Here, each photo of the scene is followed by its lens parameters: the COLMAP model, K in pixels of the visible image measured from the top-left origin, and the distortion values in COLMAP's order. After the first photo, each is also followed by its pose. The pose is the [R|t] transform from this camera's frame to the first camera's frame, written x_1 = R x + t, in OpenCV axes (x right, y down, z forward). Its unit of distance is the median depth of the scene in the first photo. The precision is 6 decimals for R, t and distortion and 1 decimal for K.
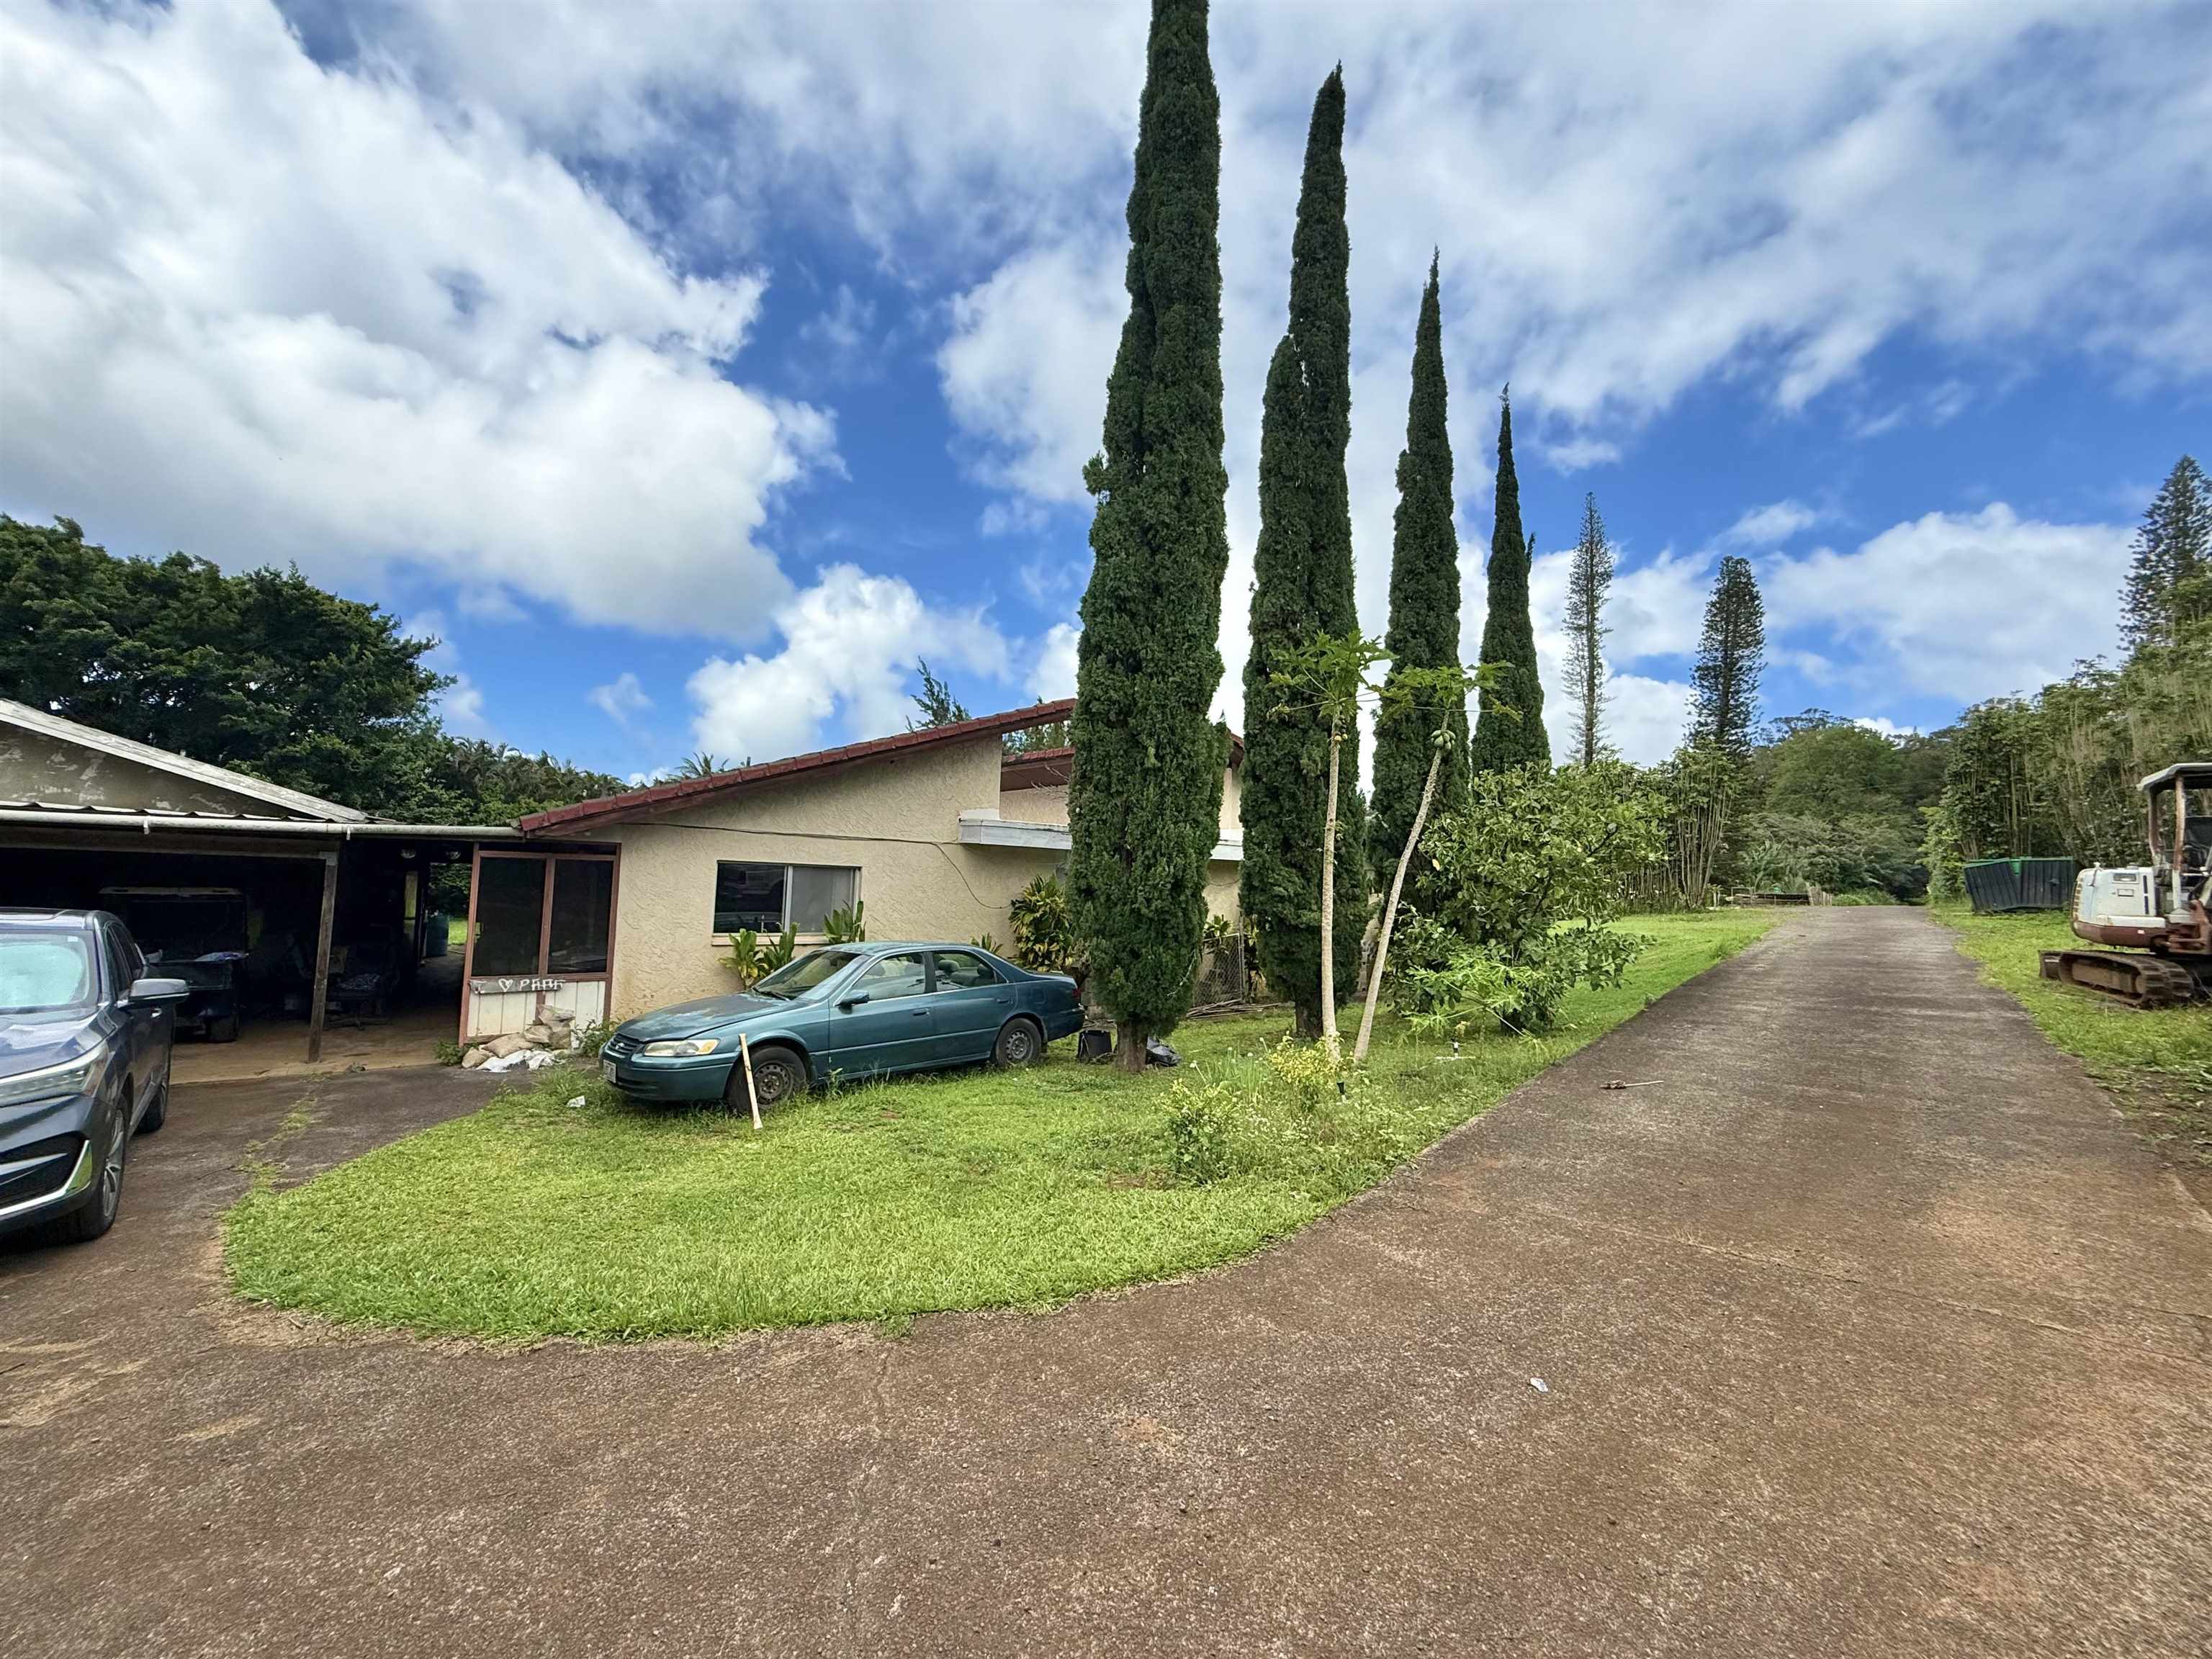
lens RADIAL K [[888.8, 0, 1099.1], [0, 888.8, 831.0], [0, 0, 1]] dist [-0.001881, -0.000554]
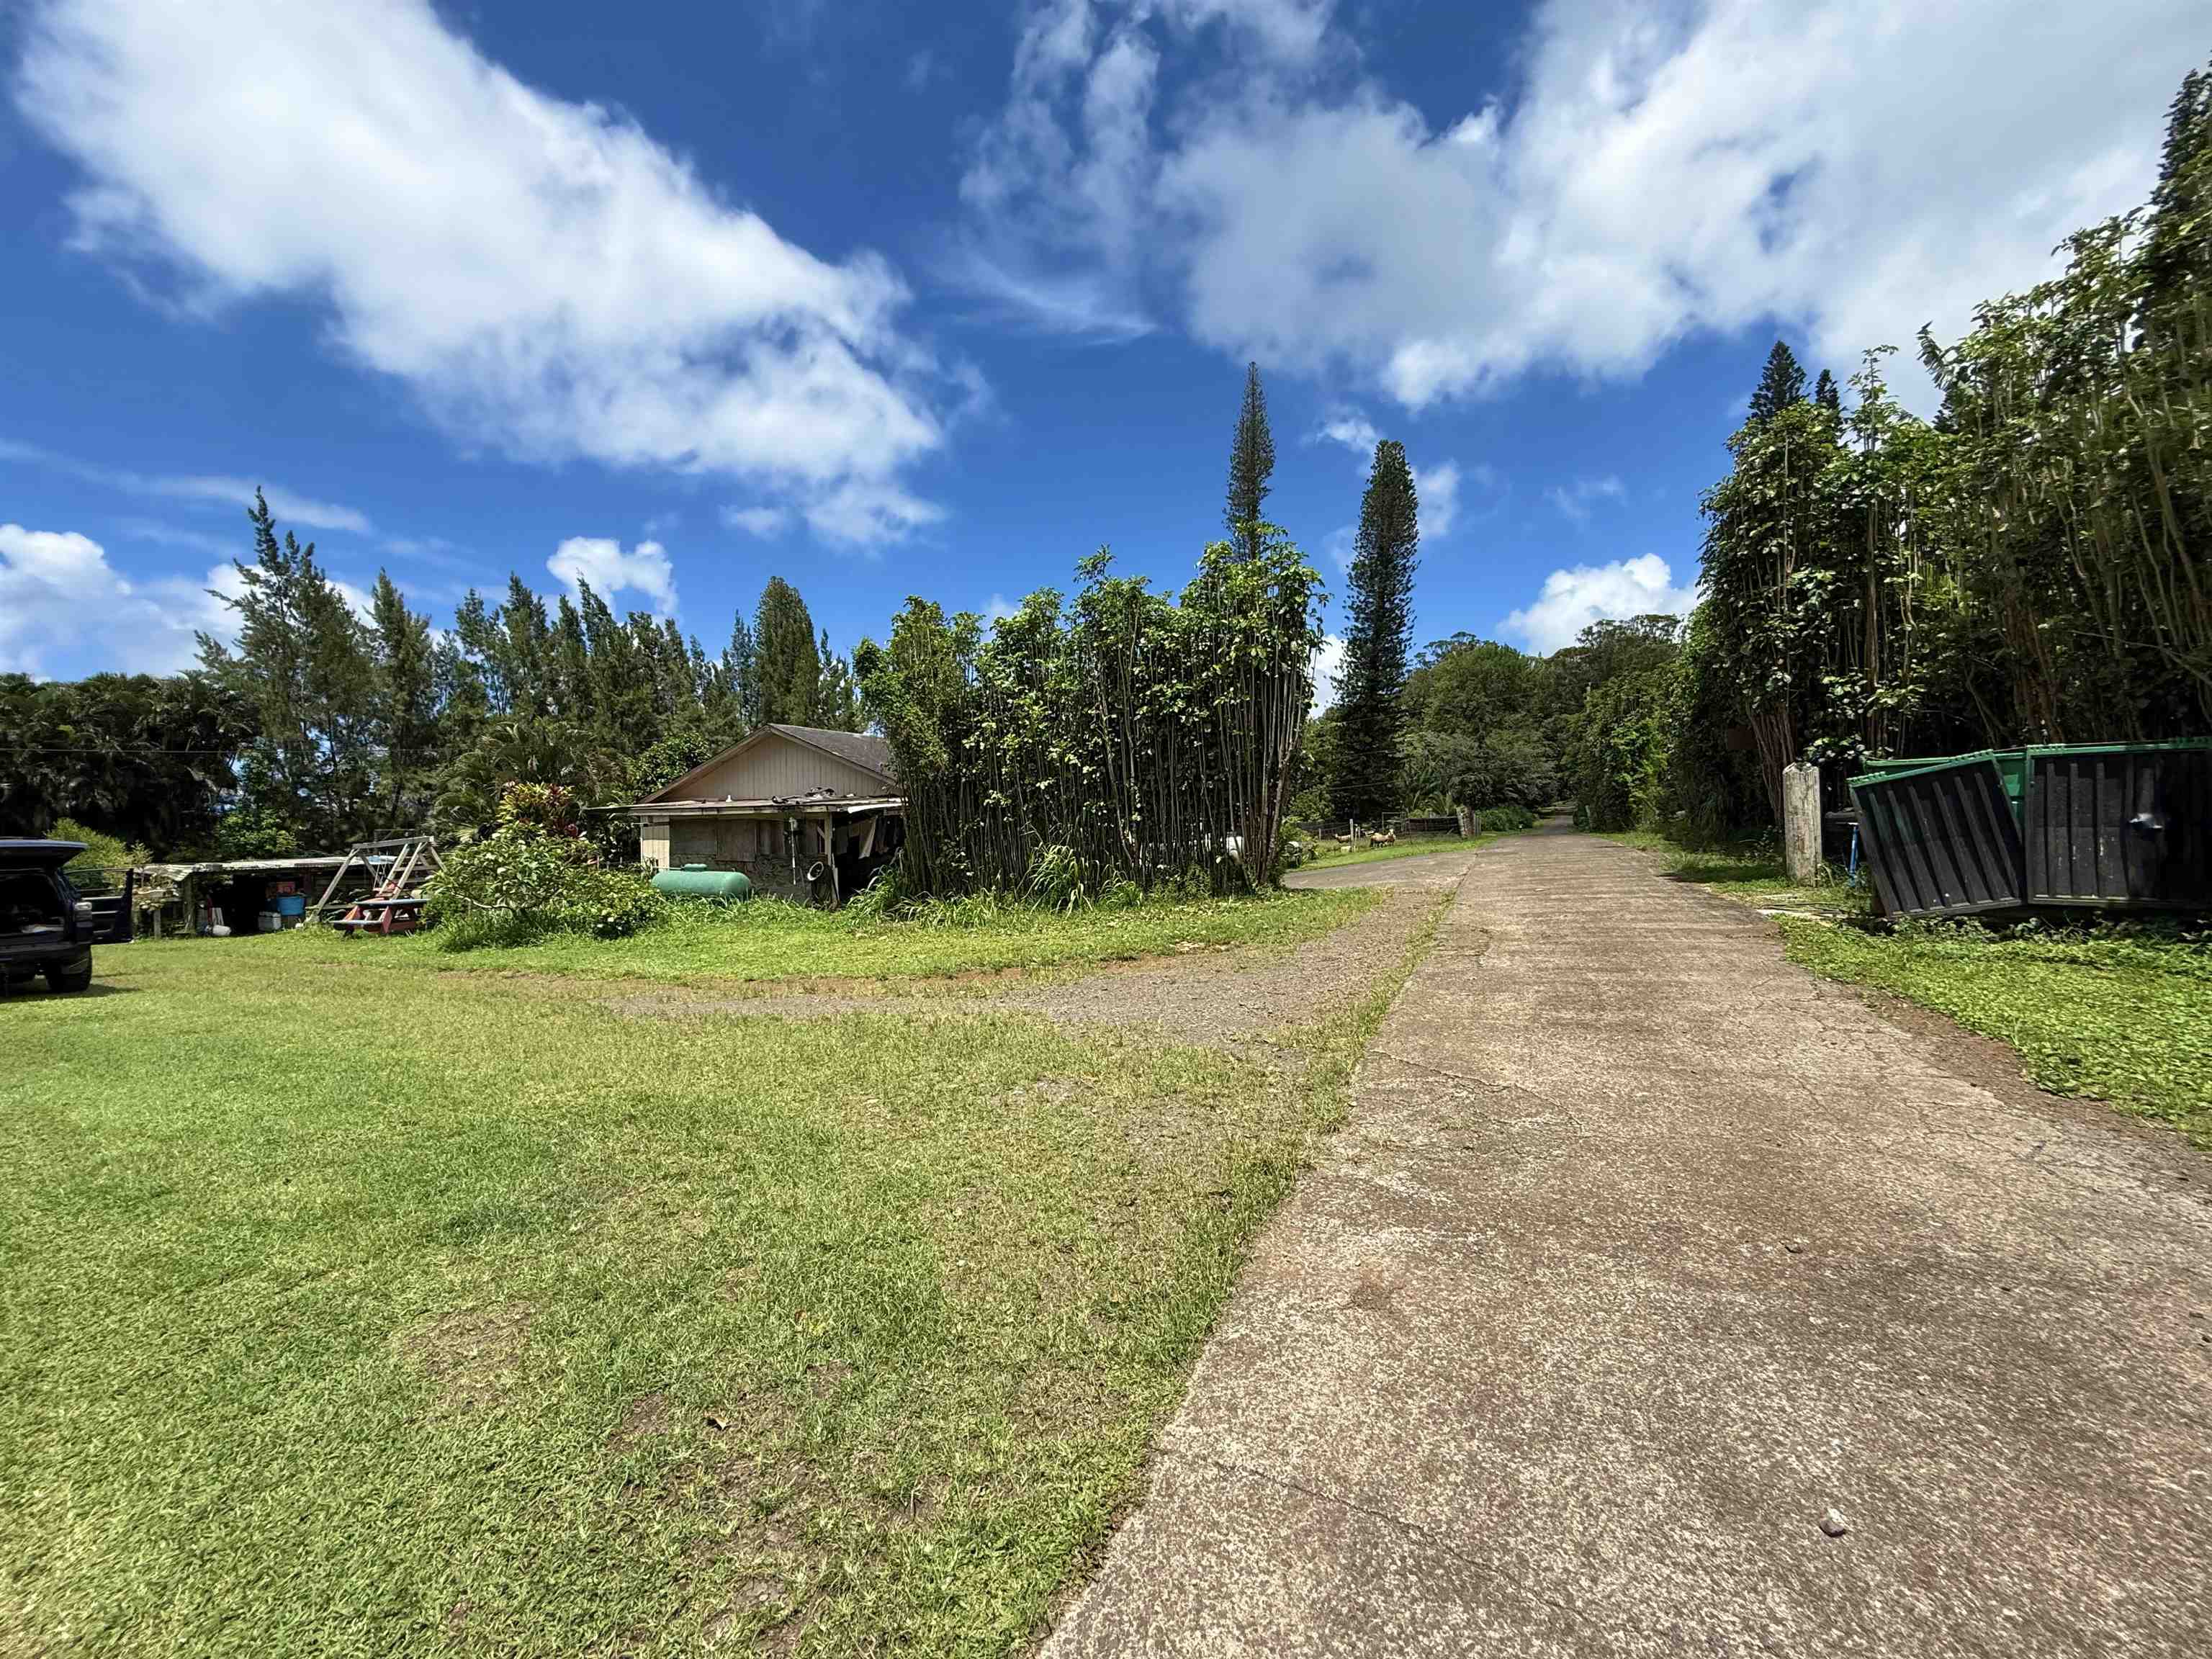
lens RADIAL K [[888.8, 0, 1099.1], [0, 888.8, 831.0], [0, 0, 1]] dist [-0.001881, -0.000554]
pose [[0.957321, -0.052465, 0.284226, 0.113209], [0.032218, 0.996629, 0.075452, 0.003931], [-0.287226, -0.063074, 0.955784, 0.143144]]
